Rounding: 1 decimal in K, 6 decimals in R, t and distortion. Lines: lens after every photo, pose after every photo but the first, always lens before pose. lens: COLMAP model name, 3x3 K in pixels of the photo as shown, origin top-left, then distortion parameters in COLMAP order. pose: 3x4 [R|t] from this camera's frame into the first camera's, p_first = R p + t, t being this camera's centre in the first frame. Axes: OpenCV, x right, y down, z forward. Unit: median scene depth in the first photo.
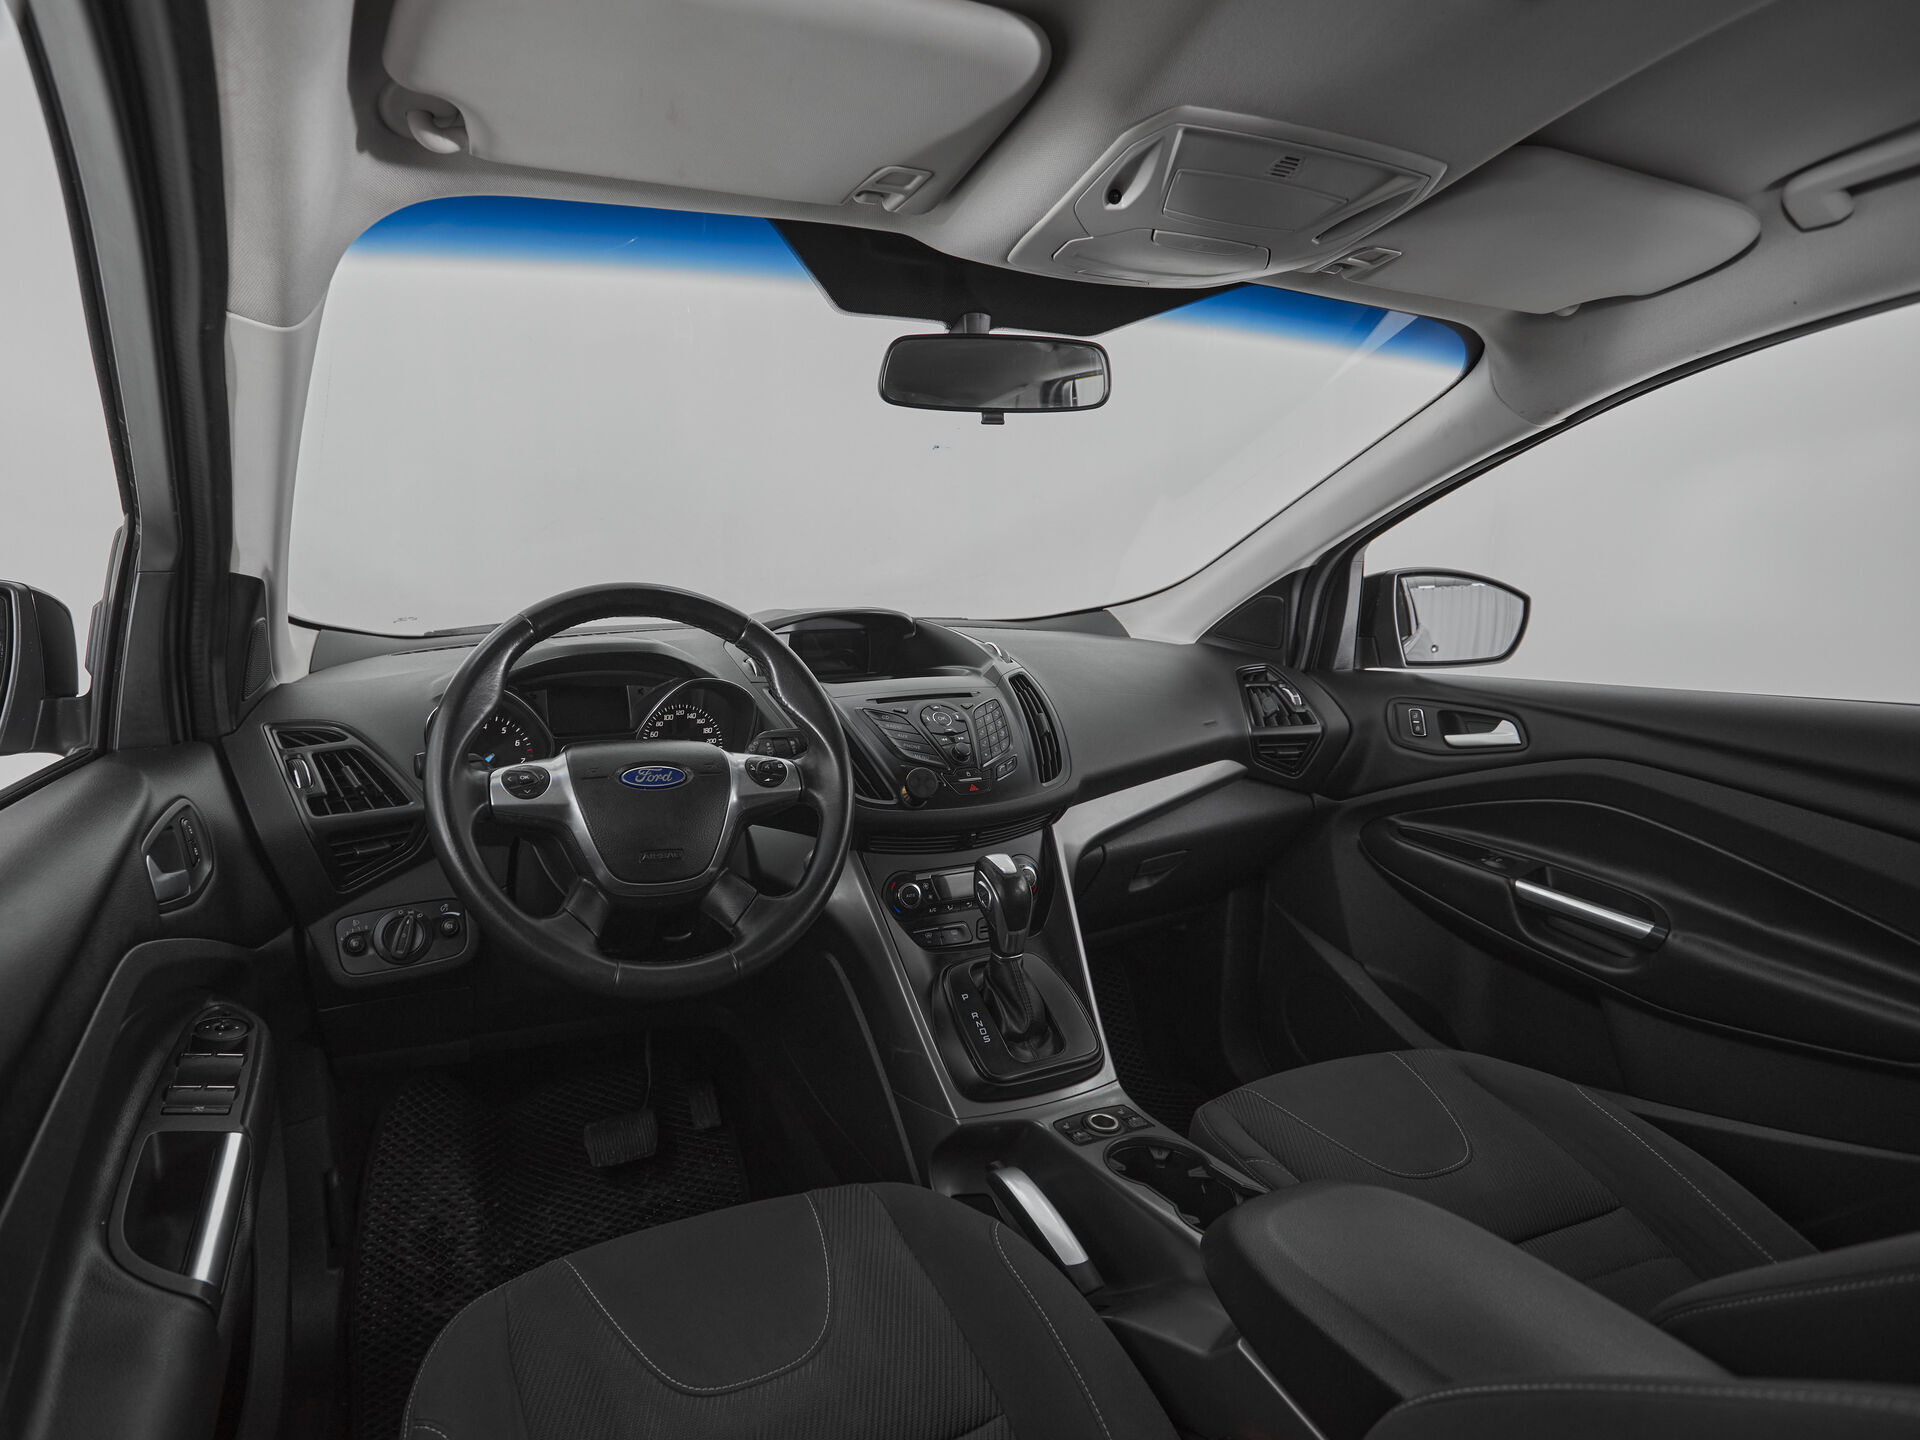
lens RADIAL K [[1036.5, 0, 831.3], [0, 1036.5, 718.7], [0, 0, 1]] dist [0.001433, -0.000460]
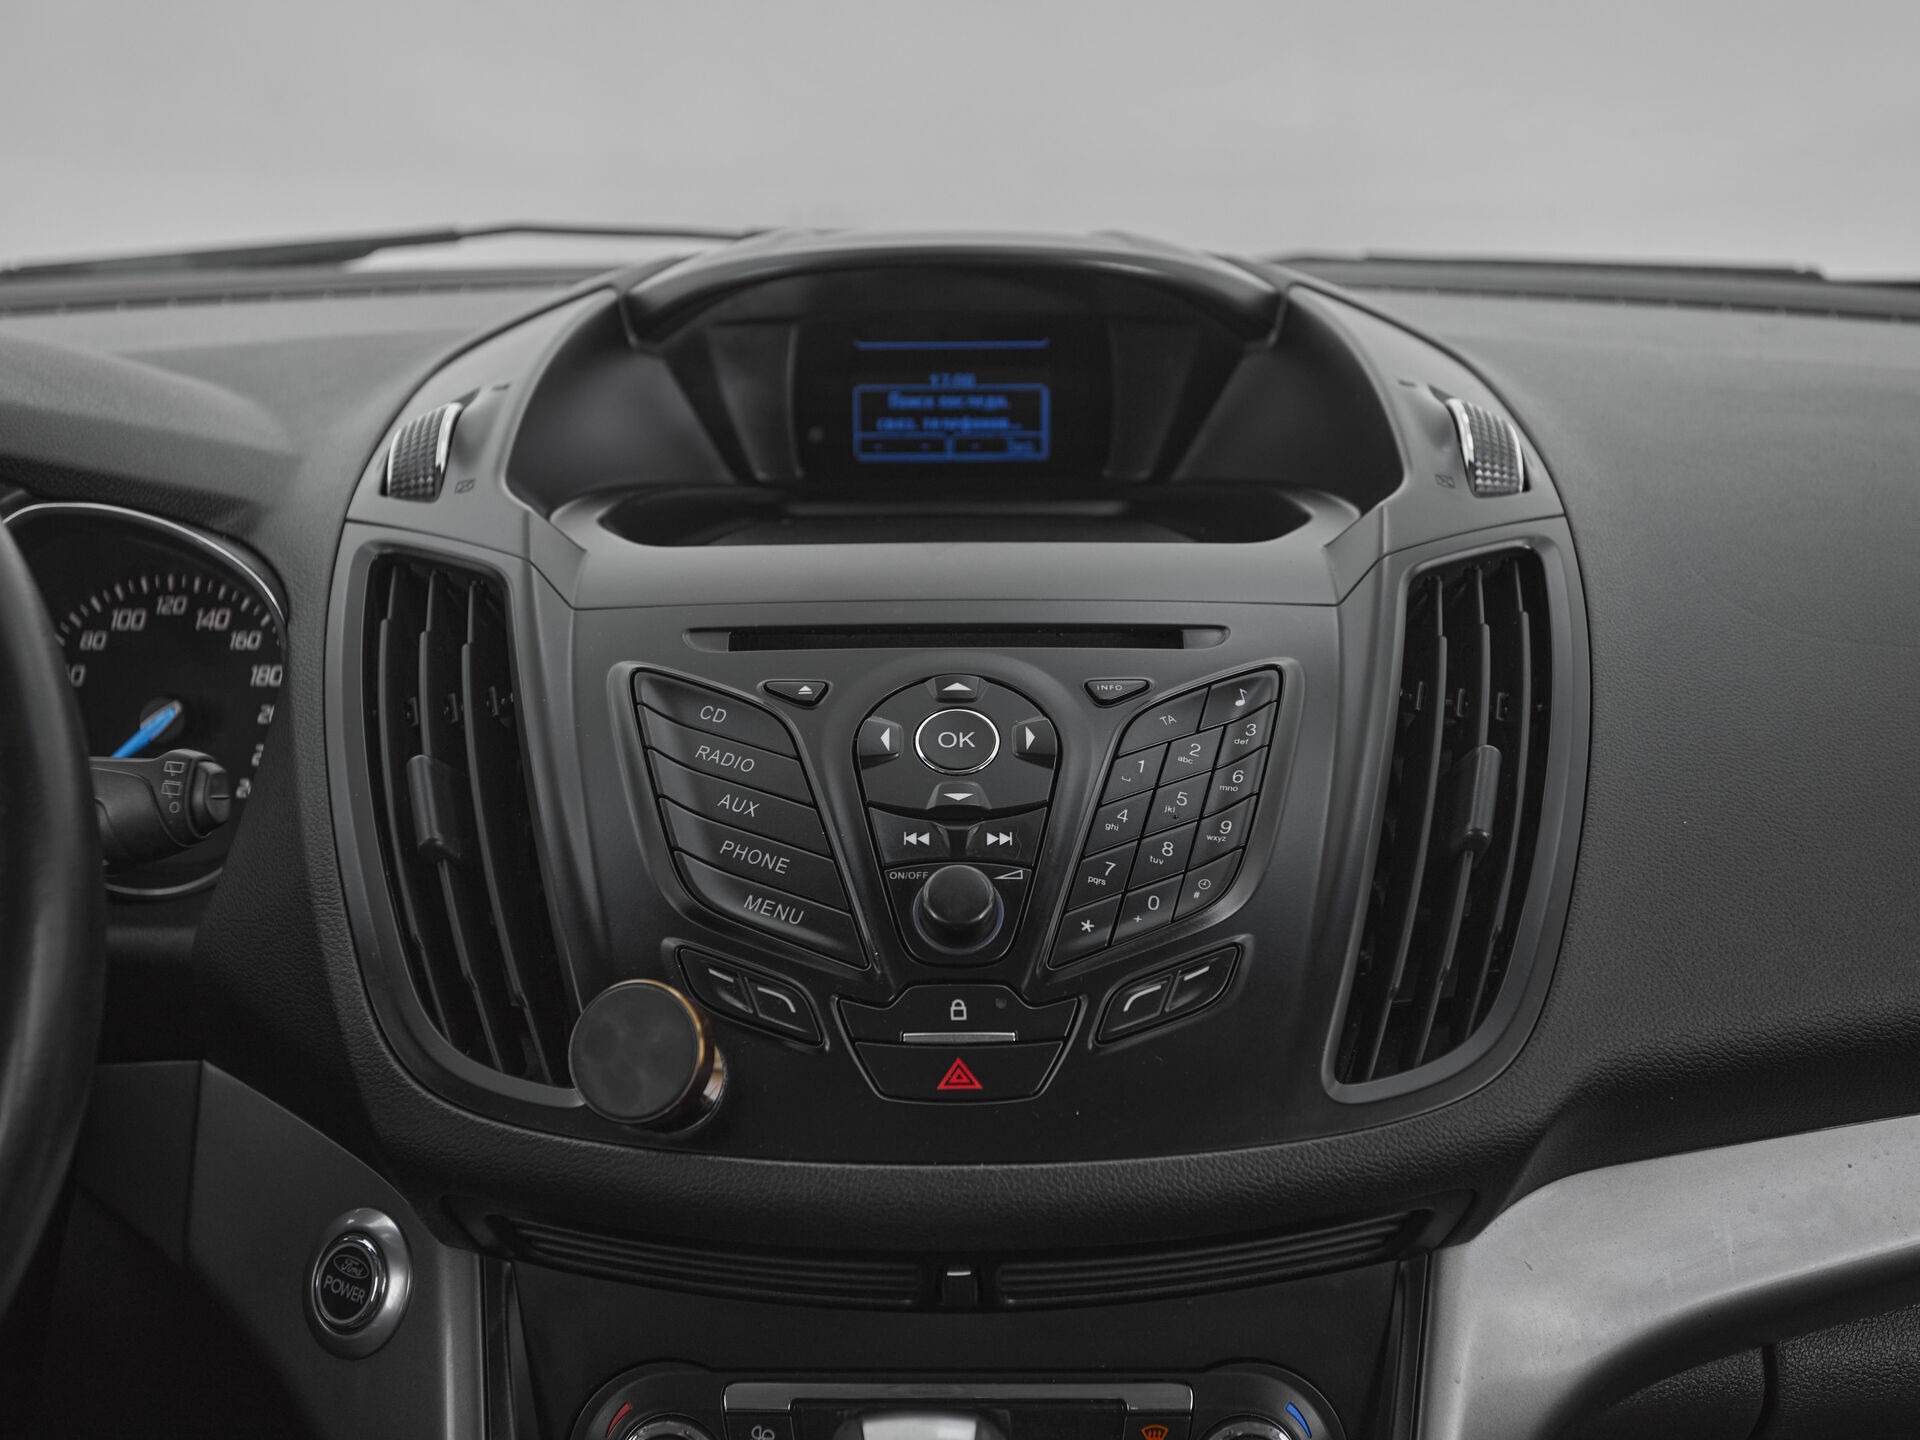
lens RADIAL K [[2409.8, 0, 953.8], [0, 2409.8, 715.7], [0, 0, 1]] dist [0.024823, 0.000000]
pose [[0.911848, 0.106608, -0.396444, 0.313324], [-0.062399, 0.990465, 0.122824, -0.070594], [0.405758, -0.087259, 0.909806, 0.493091]]
